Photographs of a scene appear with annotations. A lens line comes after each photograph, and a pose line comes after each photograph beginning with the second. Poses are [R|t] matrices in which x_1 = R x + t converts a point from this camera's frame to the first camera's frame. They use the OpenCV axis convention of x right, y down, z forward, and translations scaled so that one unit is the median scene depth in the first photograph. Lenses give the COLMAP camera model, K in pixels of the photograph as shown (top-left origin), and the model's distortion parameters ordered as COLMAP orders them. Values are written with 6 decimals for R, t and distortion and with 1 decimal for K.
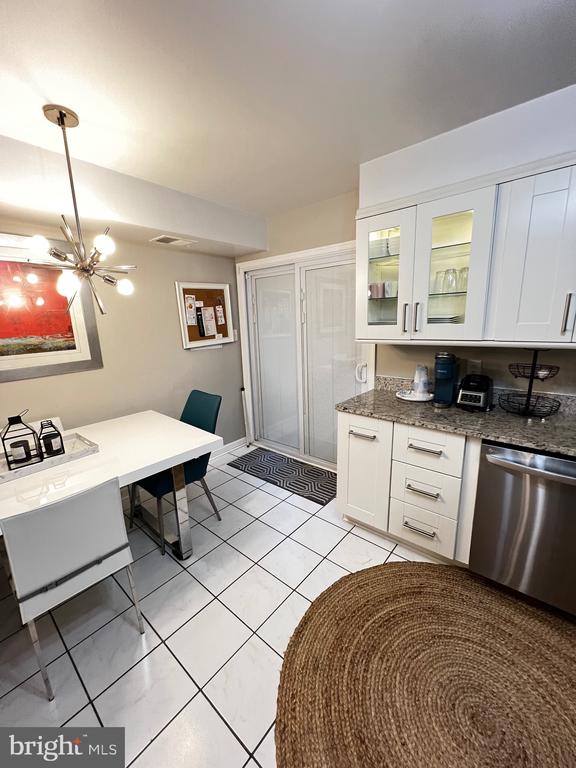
lens RADIAL K [[307.7, 0, 286.0], [0, 307.7, 384.1], [0, 0, 1]] dist [-0.001710, 0.000362]
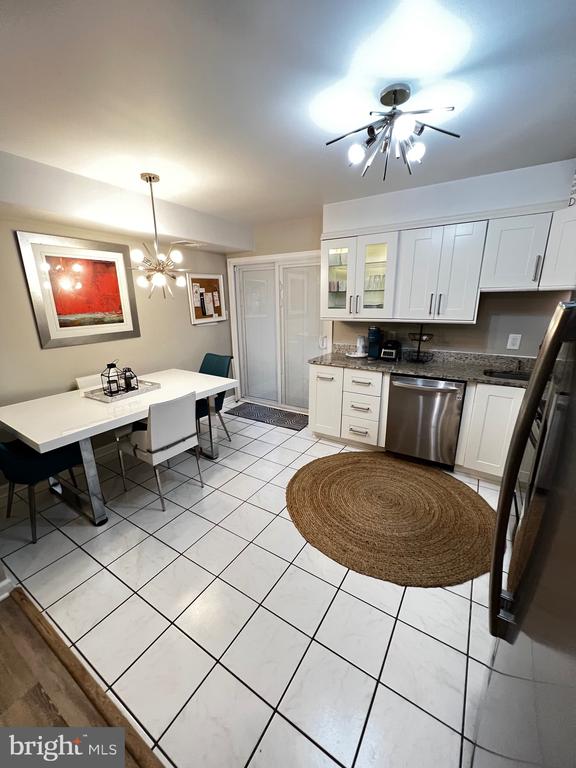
lens RADIAL K [[307.7, 0, 286.0], [0, 307.7, 384.1], [0, 0, 1]] dist [-0.001710, 0.000362]
pose [[0.989890, -0.017394, 0.140767, -0.176571], [0.009994, 0.998539, 0.053106, 0.108454], [-0.141485, -0.051162, 0.988617, -0.547201]]
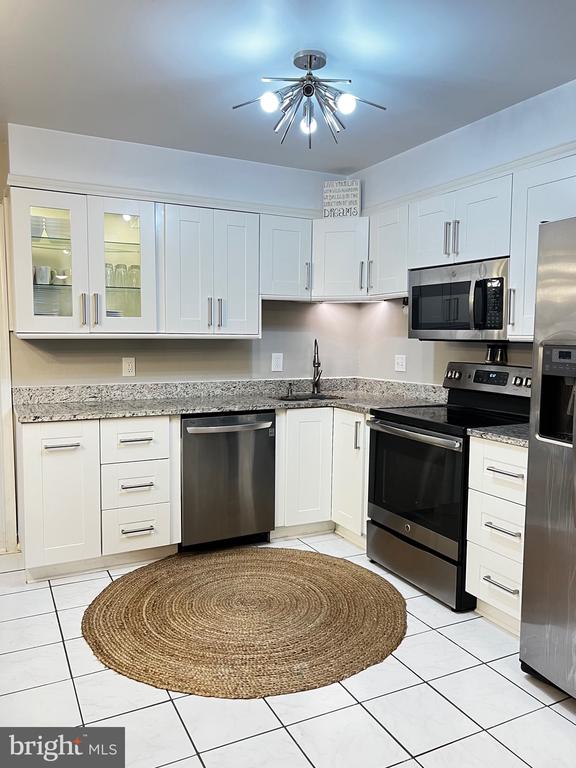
lens RADIAL K [[579.7, 0, 285.4], [0, 579.7, 386.8], [0, 0, 1]] dist [0.032872, -0.003125]
pose [[0.389162, -0.047399, 0.919949, -0.921046], [0.174990, 0.984294, -0.023311, 0.147251], [-0.904395, 0.170053, 0.391345, -0.167163]]
